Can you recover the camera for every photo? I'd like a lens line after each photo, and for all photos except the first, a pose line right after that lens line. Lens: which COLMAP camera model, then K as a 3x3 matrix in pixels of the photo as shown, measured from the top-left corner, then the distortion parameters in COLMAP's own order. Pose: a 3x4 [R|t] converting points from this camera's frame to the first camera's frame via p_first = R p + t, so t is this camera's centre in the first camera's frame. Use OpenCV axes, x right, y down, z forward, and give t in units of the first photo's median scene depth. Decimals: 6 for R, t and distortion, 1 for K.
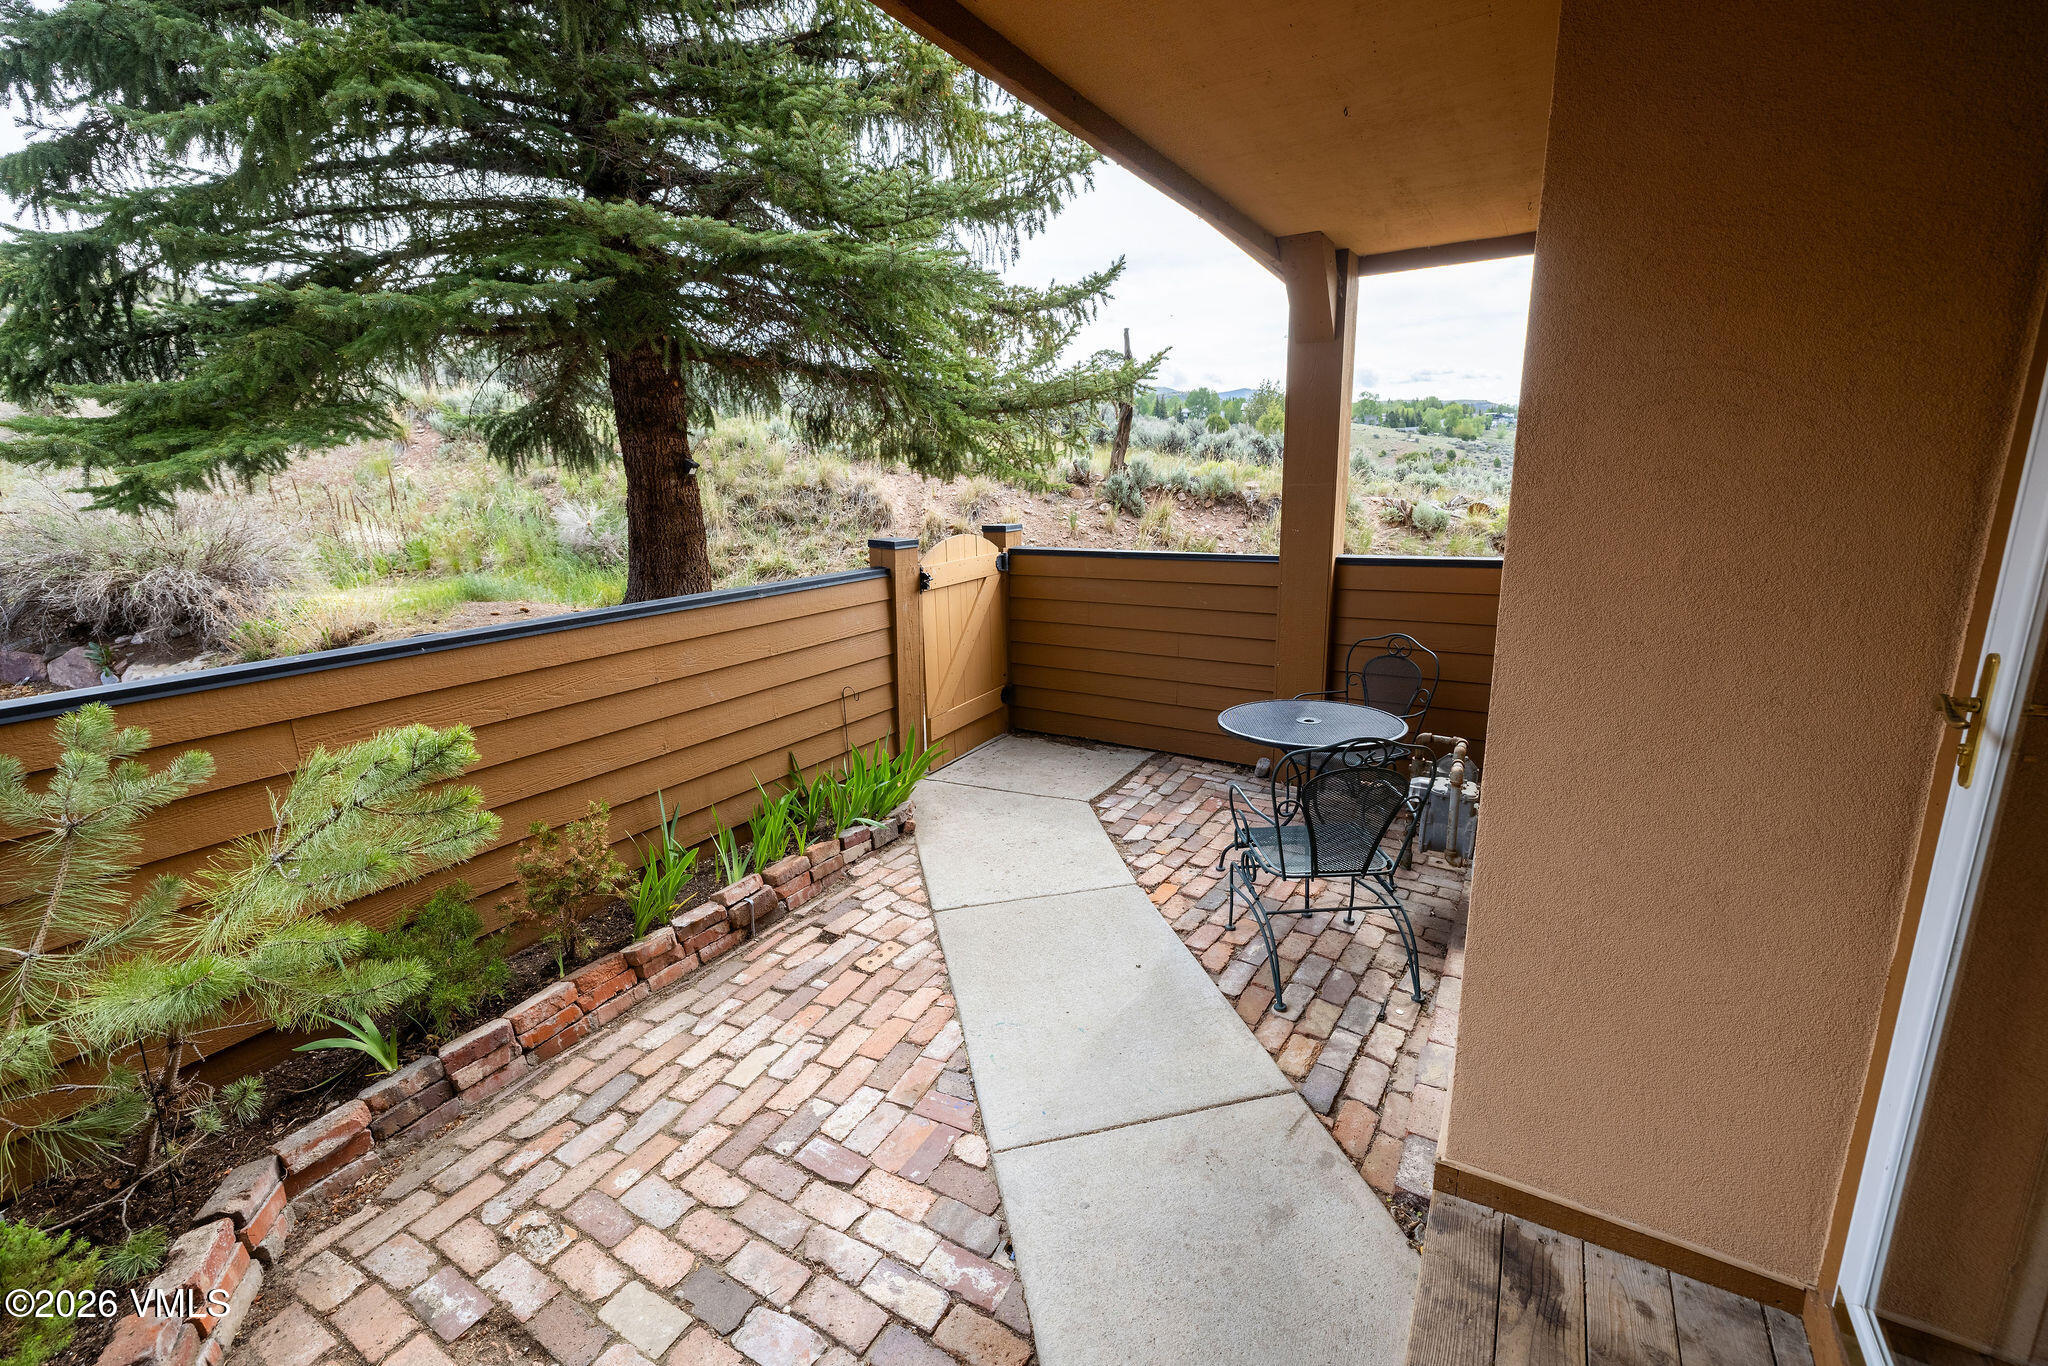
lens RADIAL K [[857.7, 0, 1023.1], [0, 857.7, 676.6], [0, 0, 1]] dist [0.001415, 0.000228]
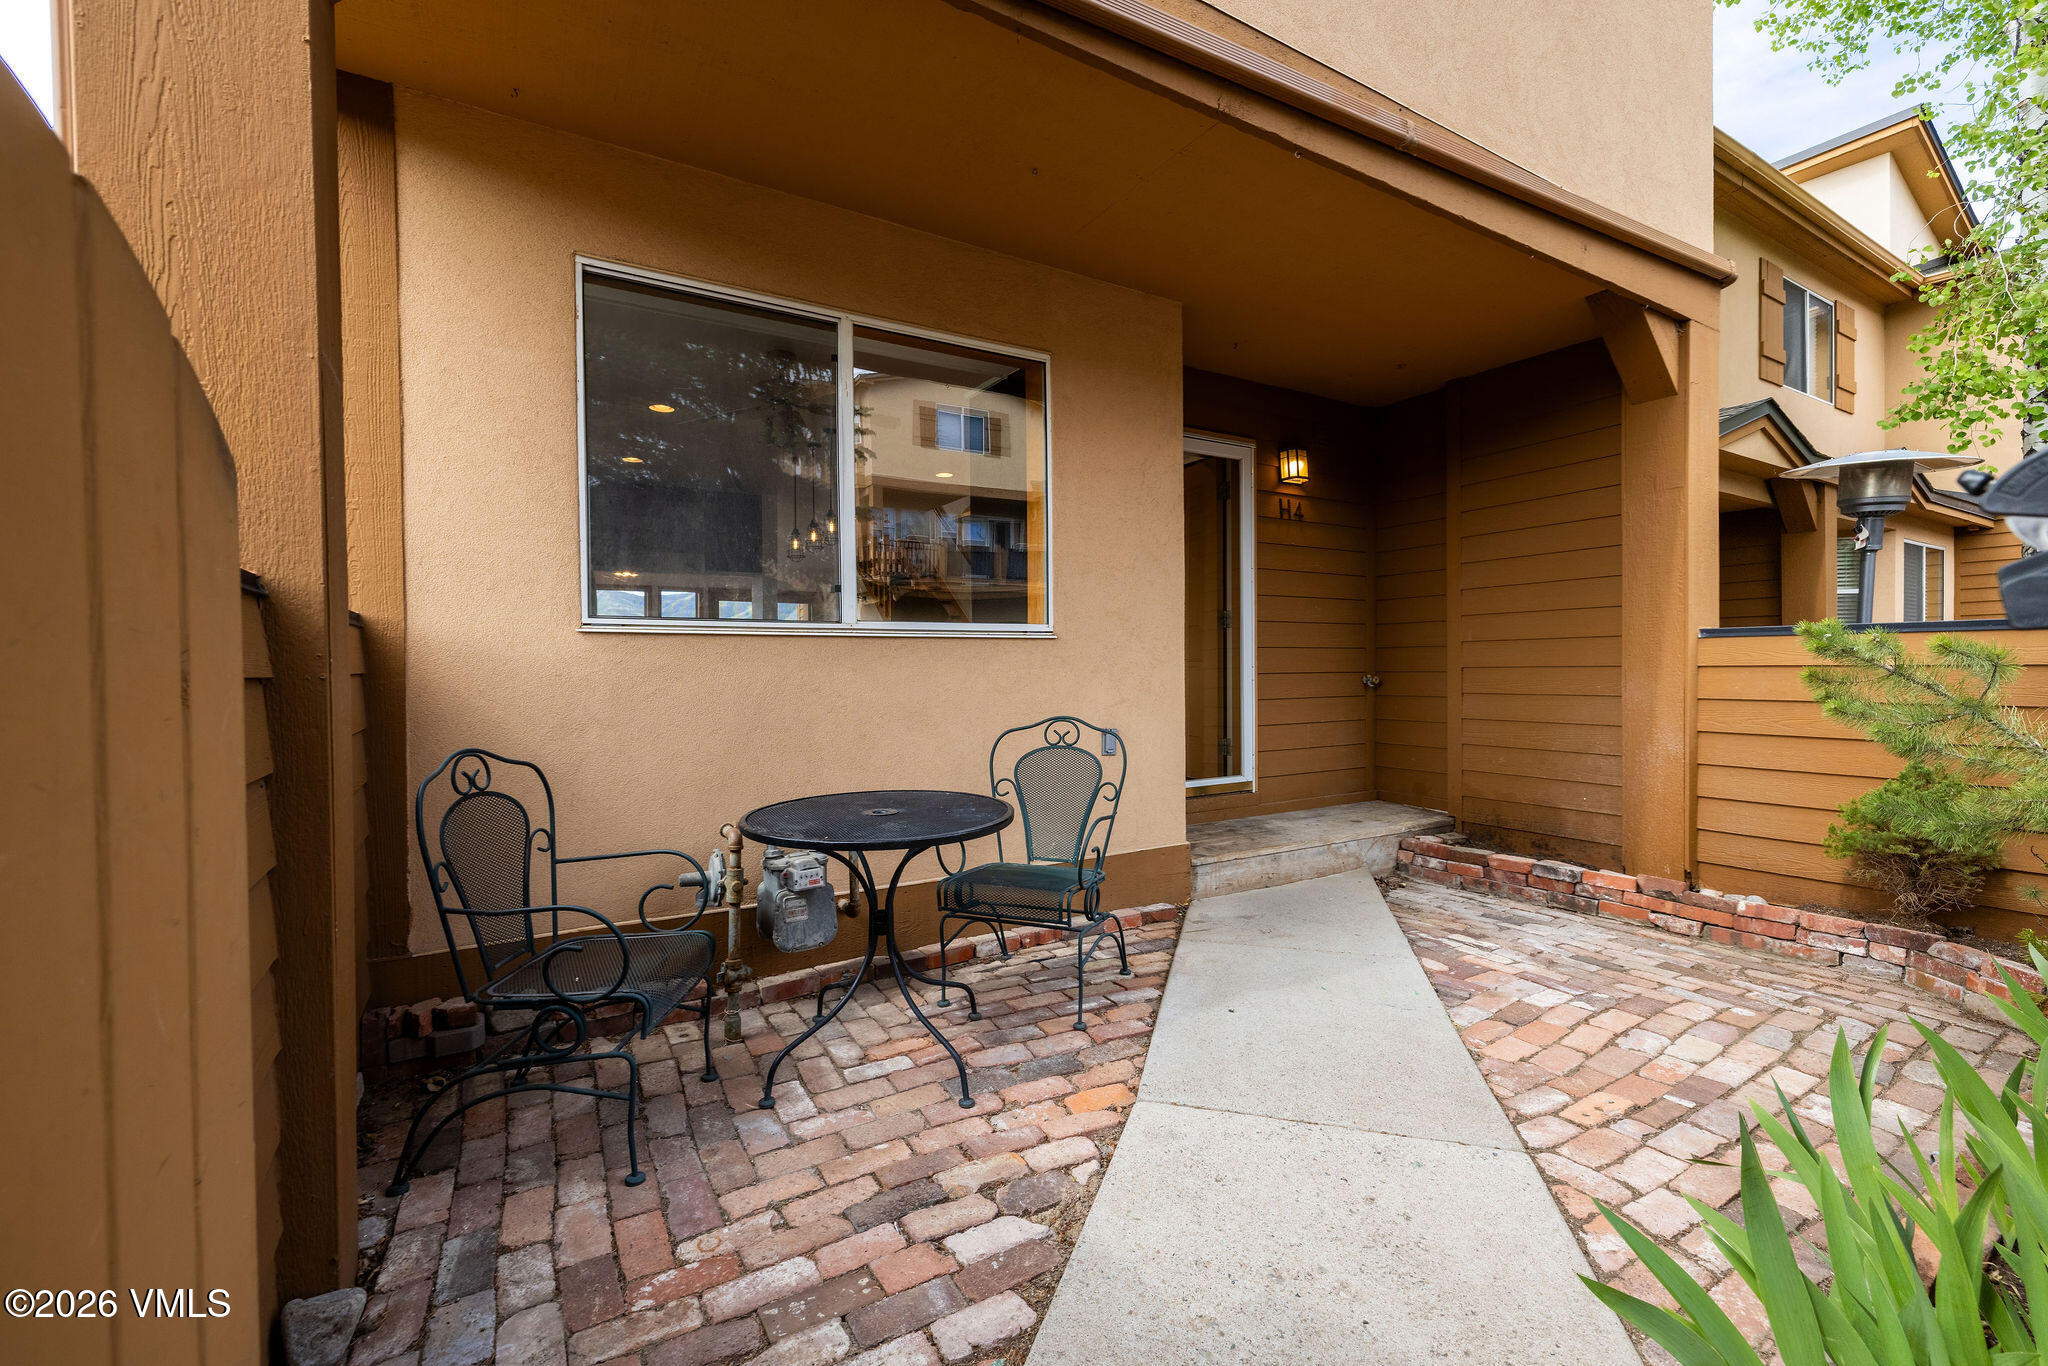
lens RADIAL K [[857.7, 0, 1023.1], [0, 857.7, 676.6], [0, 0, 1]] dist [0.001415, 0.000228]
pose [[-0.884159, 0.023942, 0.466573, -0.066206], [0.133819, 0.969819, 0.203822, -0.142777], [-0.447611, 0.242647, -0.860678, 1.233511]]
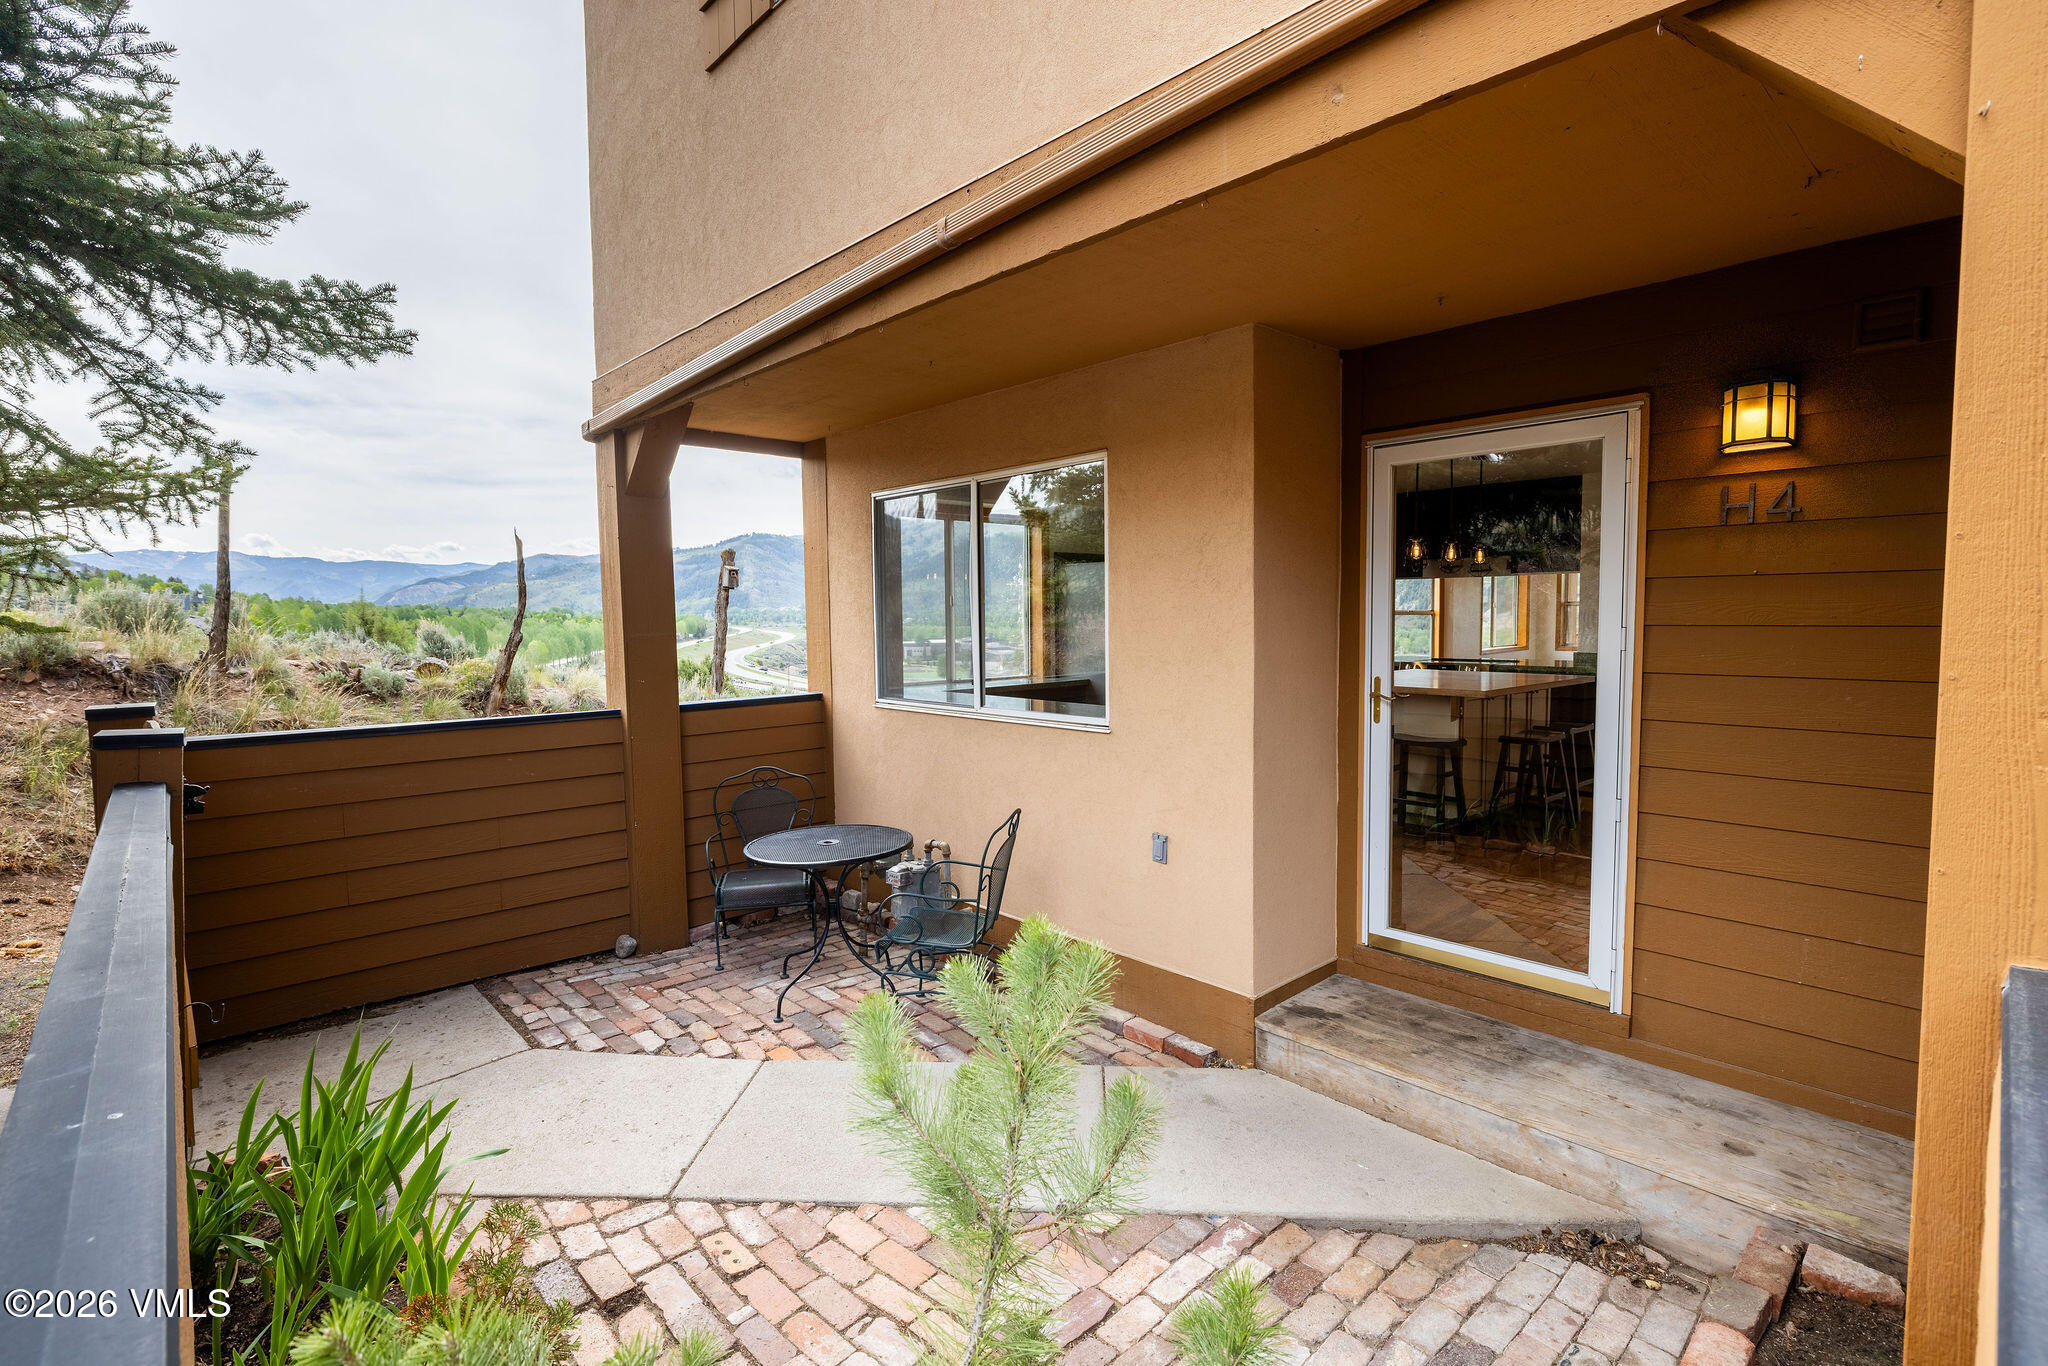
lens RADIAL K [[970.0, 0, 1024.0], [0, 970.0, 683.0], [0, 0, 1]] dist [-0.003570, -0.000317]
pose [[0.276797, -0.047640, 0.959747, -0.632744], [0.224202, 0.974406, -0.016293, -0.057445], [-0.934407, 0.219687, 0.280394, 0.309362]]
